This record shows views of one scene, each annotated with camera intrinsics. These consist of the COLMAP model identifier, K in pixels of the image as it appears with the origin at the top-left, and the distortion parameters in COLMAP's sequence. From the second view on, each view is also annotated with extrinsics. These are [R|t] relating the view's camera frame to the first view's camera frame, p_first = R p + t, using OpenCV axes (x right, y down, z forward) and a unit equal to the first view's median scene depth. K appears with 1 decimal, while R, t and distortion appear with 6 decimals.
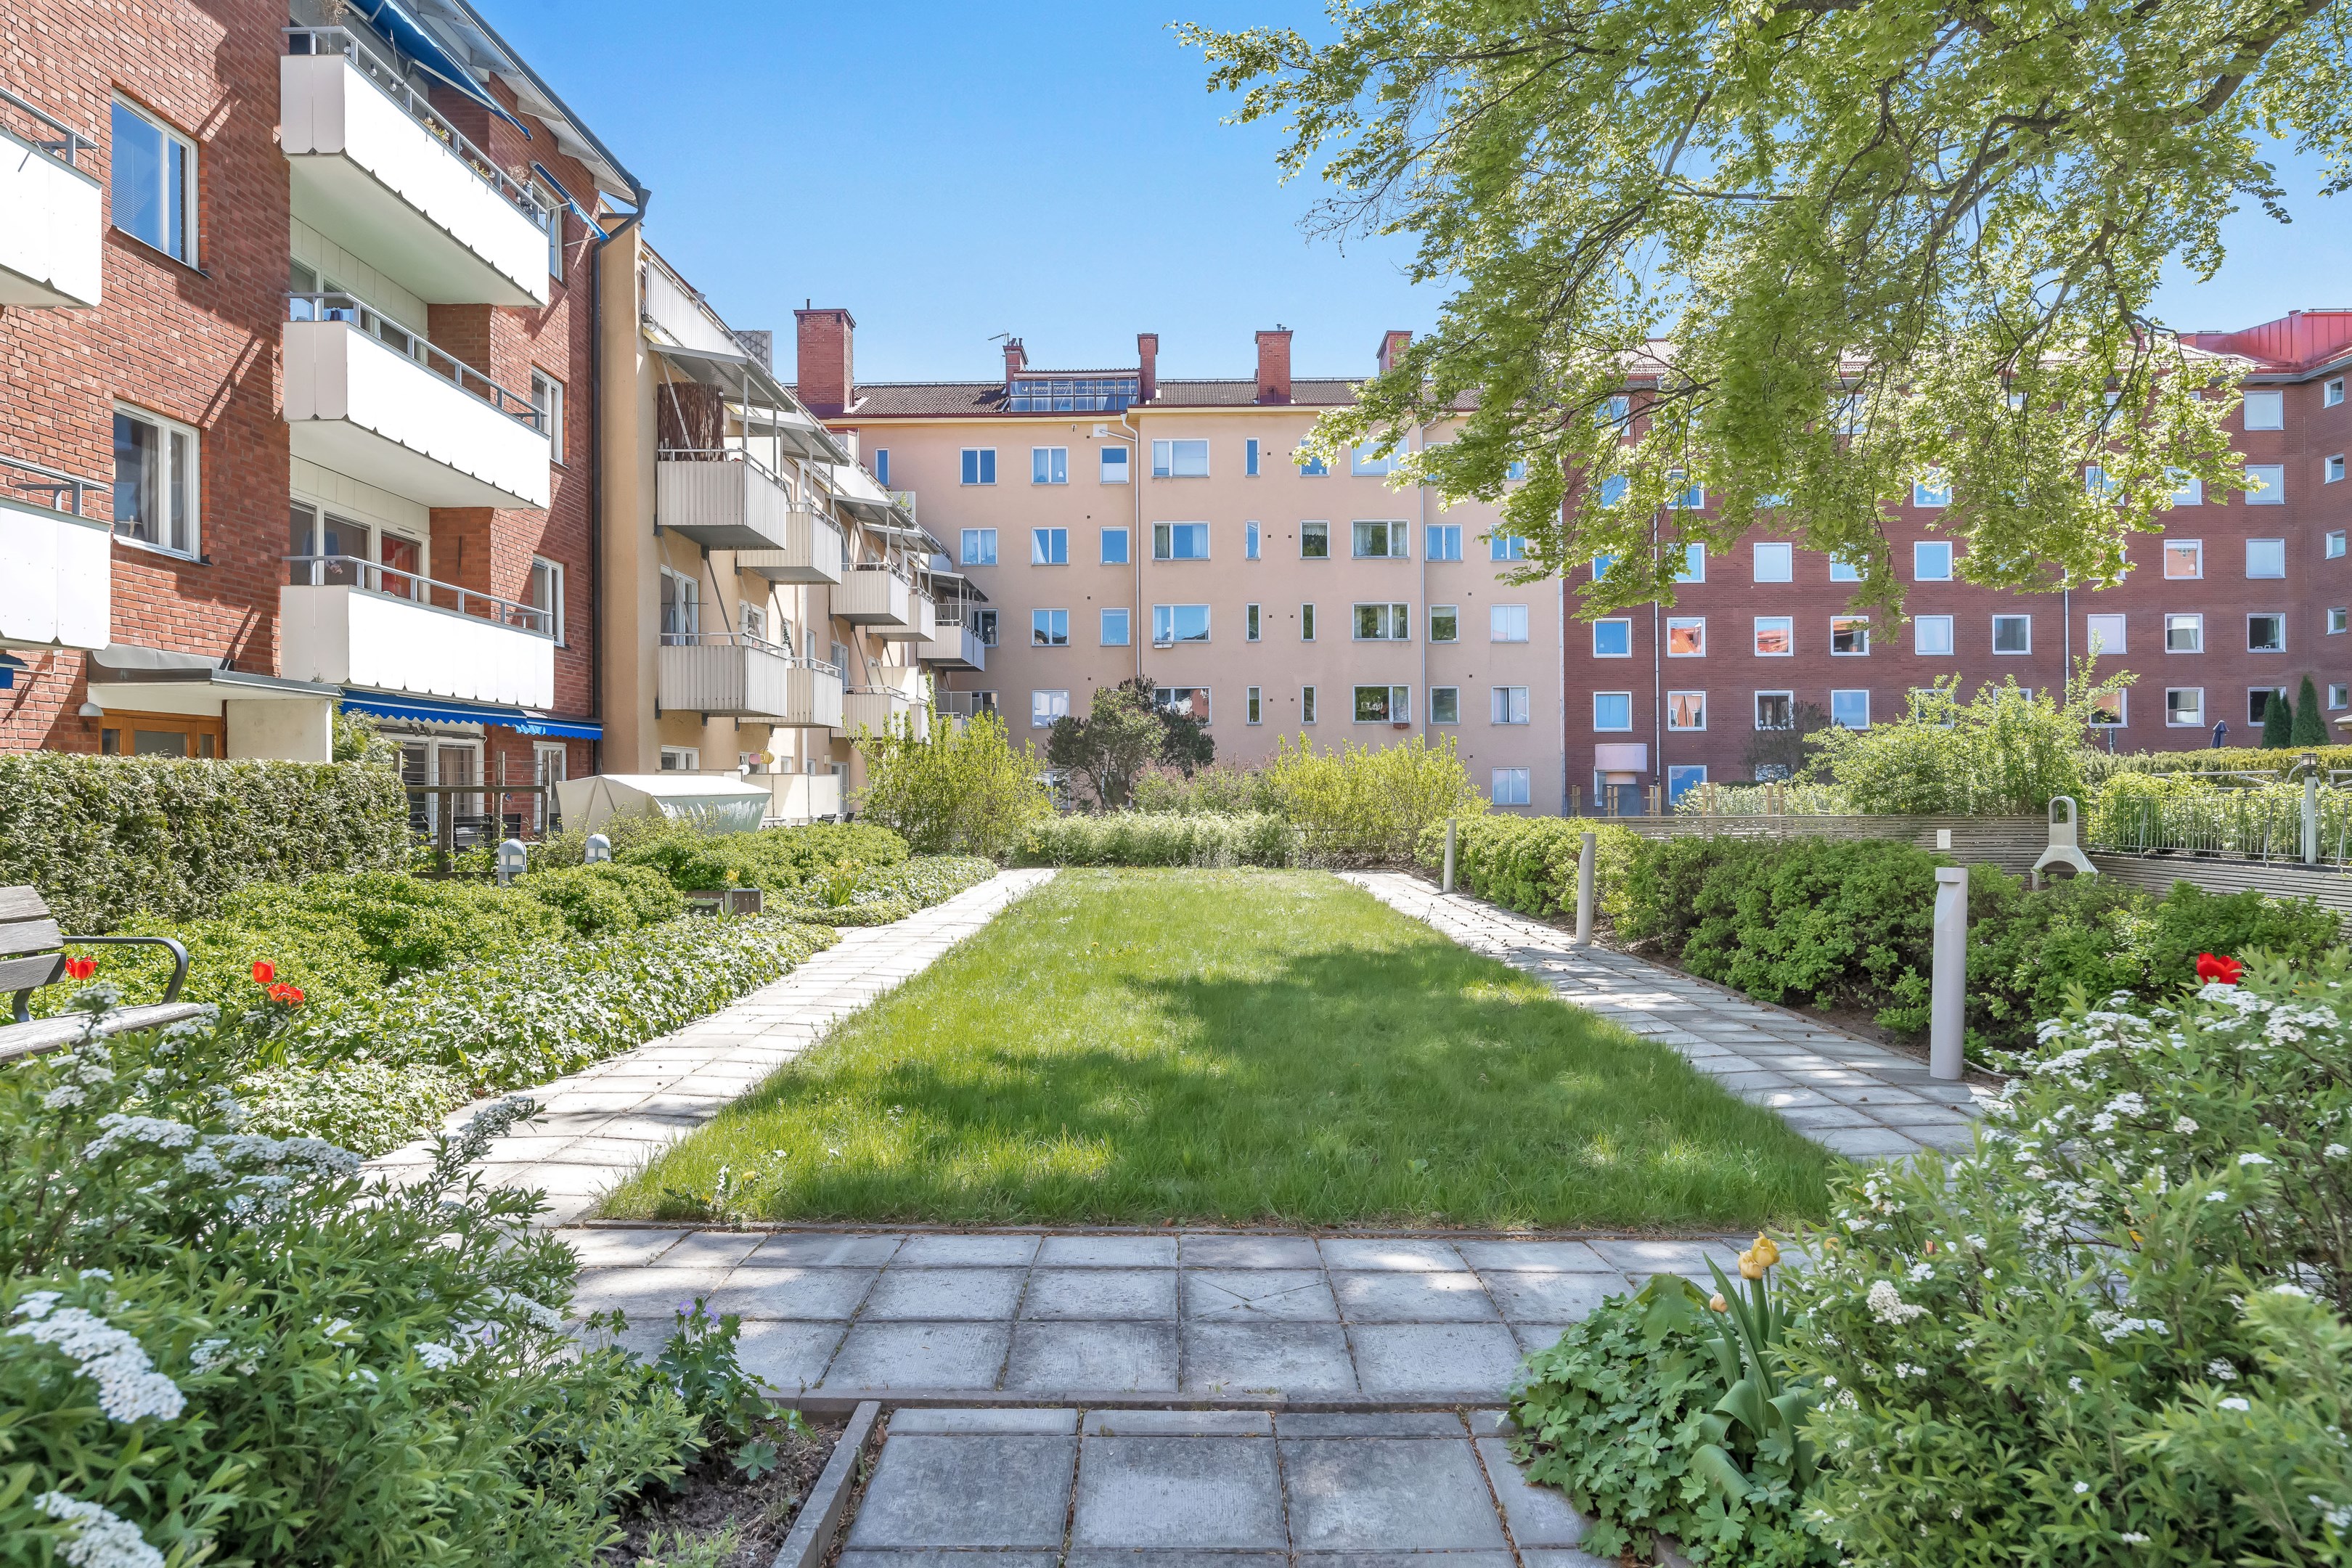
lens RADIAL K [[1576.3, 0, 1176.0], [0, 1576.3, 784.0], [0, 0, 1]] dist [-0.004256, 0.008577]
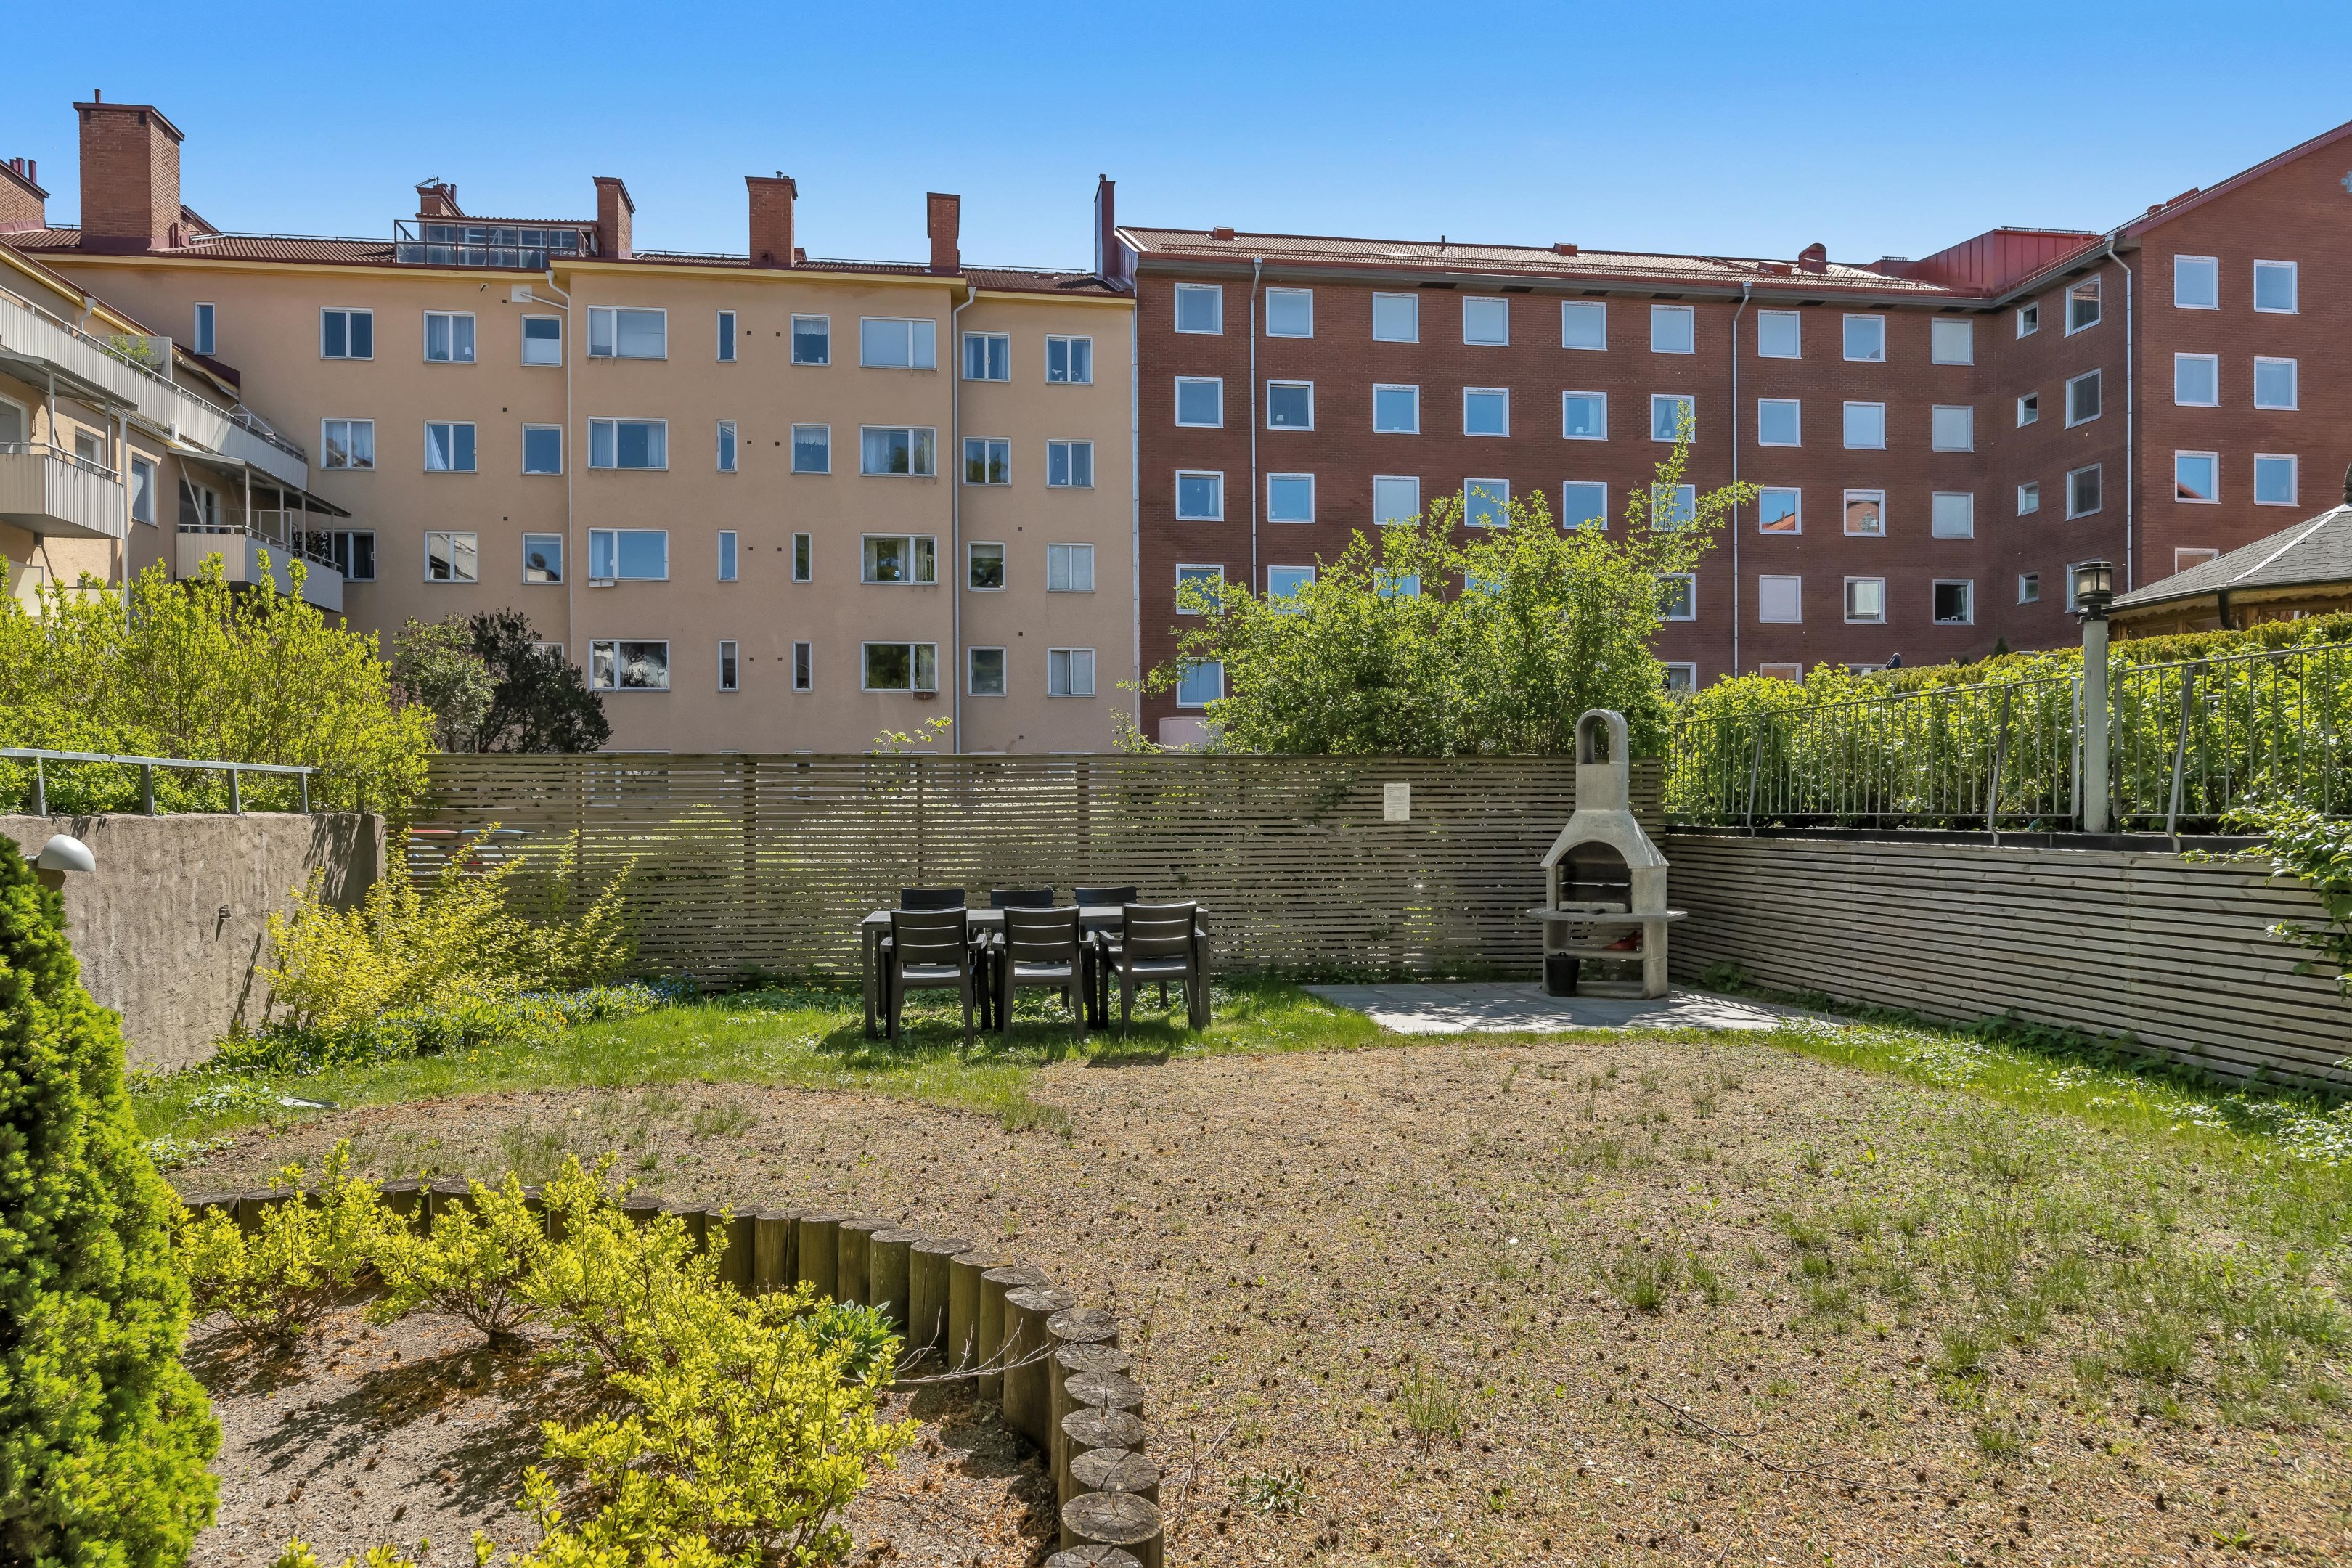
lens RADIAL K [[1555.9, 0, 1184.1], [0, 1555.9, 823.6], [0, 0, 1]] dist [-0.003795, 0.003527]
pose [[0.988470, 0.001851, 0.151403, 0.162426], [-0.003690, 0.999923, 0.011868, 0.017057], [-0.151369, -0.012290, 0.988401, 0.244207]]
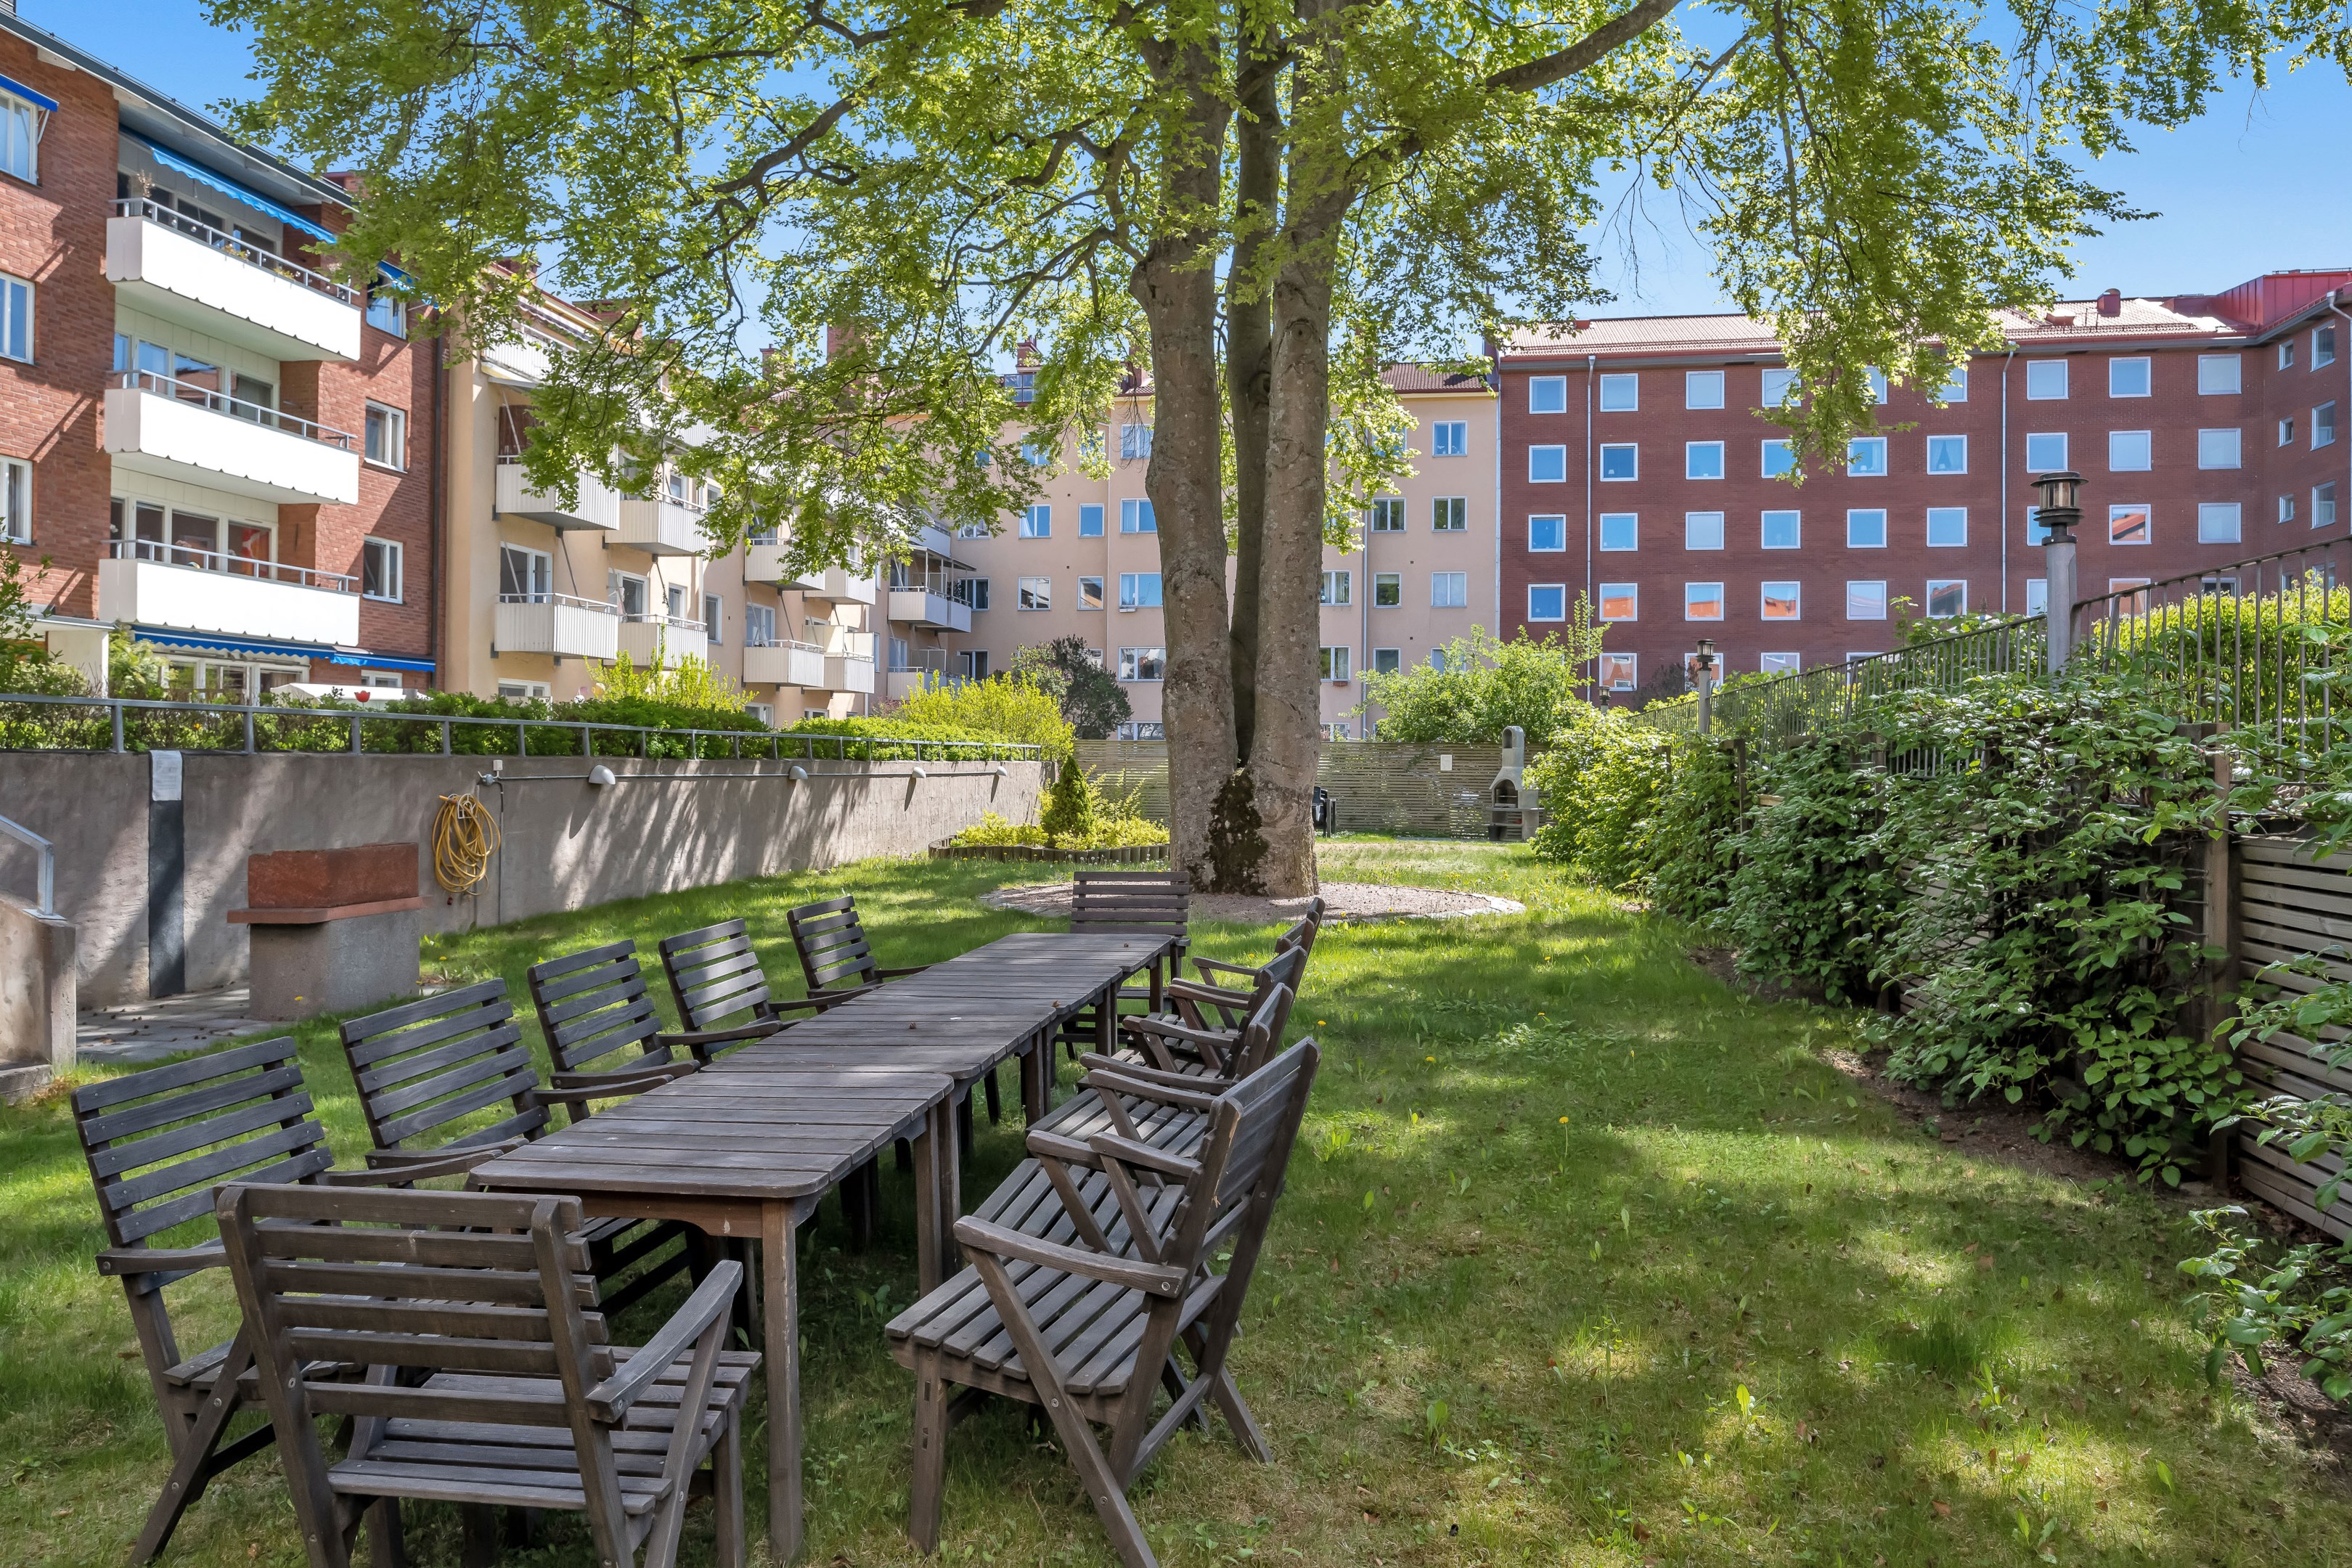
lens RADIAL K [[1597.8, 0, 1169.0], [0, 1597.8, 735.3], [0, 0, 1]] dist [-0.006712, 0.002791]
pose [[0.984749, 0.013669, -0.173445, 0.230975], [-0.016149, 0.999786, -0.012896, 0.015680], [0.173232, 0.015500, 0.984759, -0.111128]]
